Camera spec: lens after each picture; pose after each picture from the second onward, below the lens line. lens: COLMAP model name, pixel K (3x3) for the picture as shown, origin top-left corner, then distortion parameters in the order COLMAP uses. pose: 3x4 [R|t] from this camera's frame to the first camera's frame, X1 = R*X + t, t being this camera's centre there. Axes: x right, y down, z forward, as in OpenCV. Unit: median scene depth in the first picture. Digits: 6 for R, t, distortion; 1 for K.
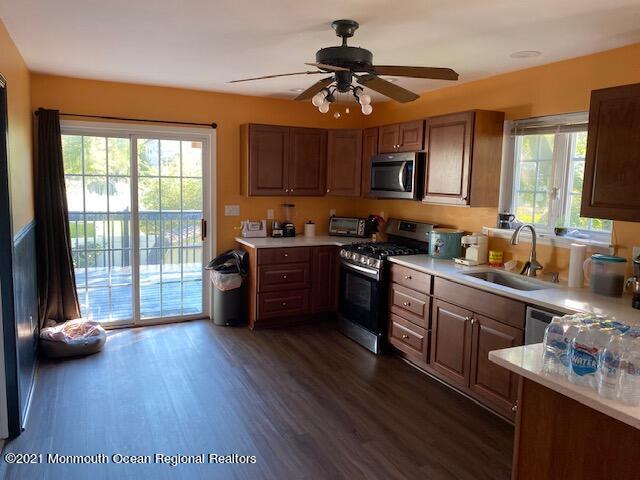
lens RADIAL K [[487.9, 0, 316.3], [0, 487.9, 237.0], [0, 0, 1]] dist [-0.004964, -0.009777]
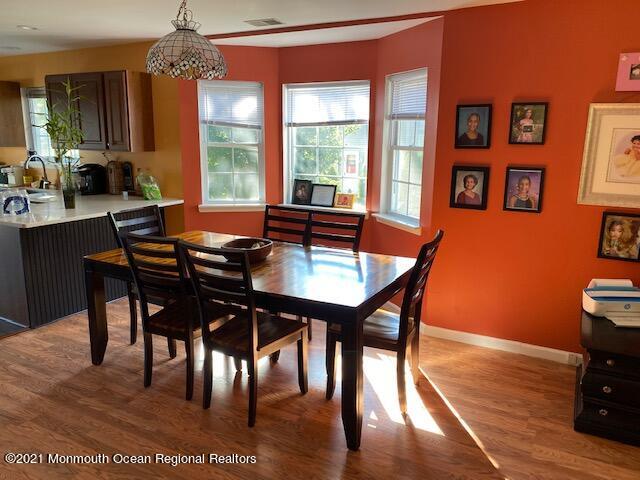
lens RADIAL K [[487.9, 0, 319.6], [0, 487.9, 238.9], [0, 0, 1]] dist [-0.004964, -0.009777]
pose [[0.812904, -0.134737, 0.566597, 0.161188], [0.077916, 0.989285, 0.123465, 0.075541], [-0.577162, -0.056218, 0.814692, -0.542958]]
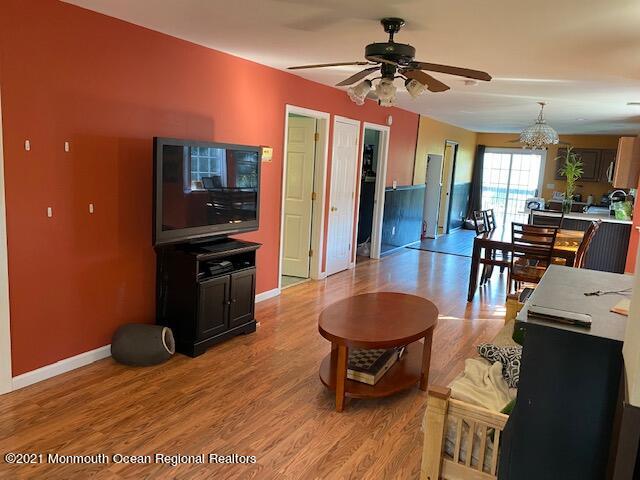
lens RADIAL K [[487.9, 0, 321.1], [0, 487.9, 237.5], [0, 0, 1]] dist [-0.004964, -0.009777]
pose [[0.554857, 0.146626, -0.818923, 1.158159], [-0.147613, 0.986079, 0.076541, 0.168646], [0.818746, 0.078414, 0.568776, -1.160231]]
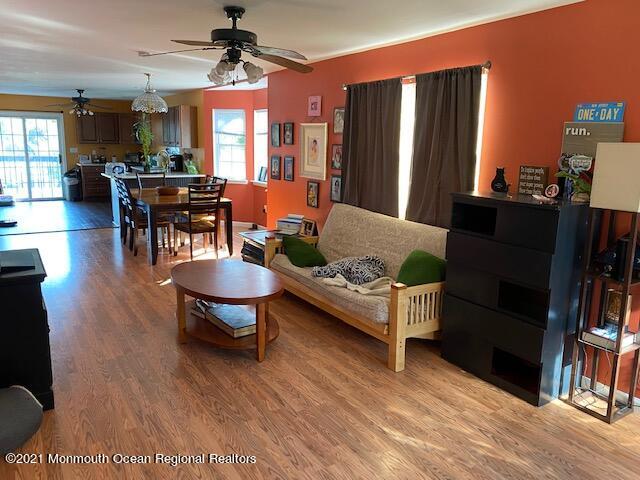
lens RADIAL K [[487.9, 0, 324.3], [0, 487.9, 243.4], [0, 0, 1]] dist [-0.004964, -0.009777]
pose [[0.993241, -0.022805, 0.113810, 0.739002], [0.012870, 0.996101, 0.087279, 0.198789], [-0.115357, -0.085224, 0.989661, -1.444980]]
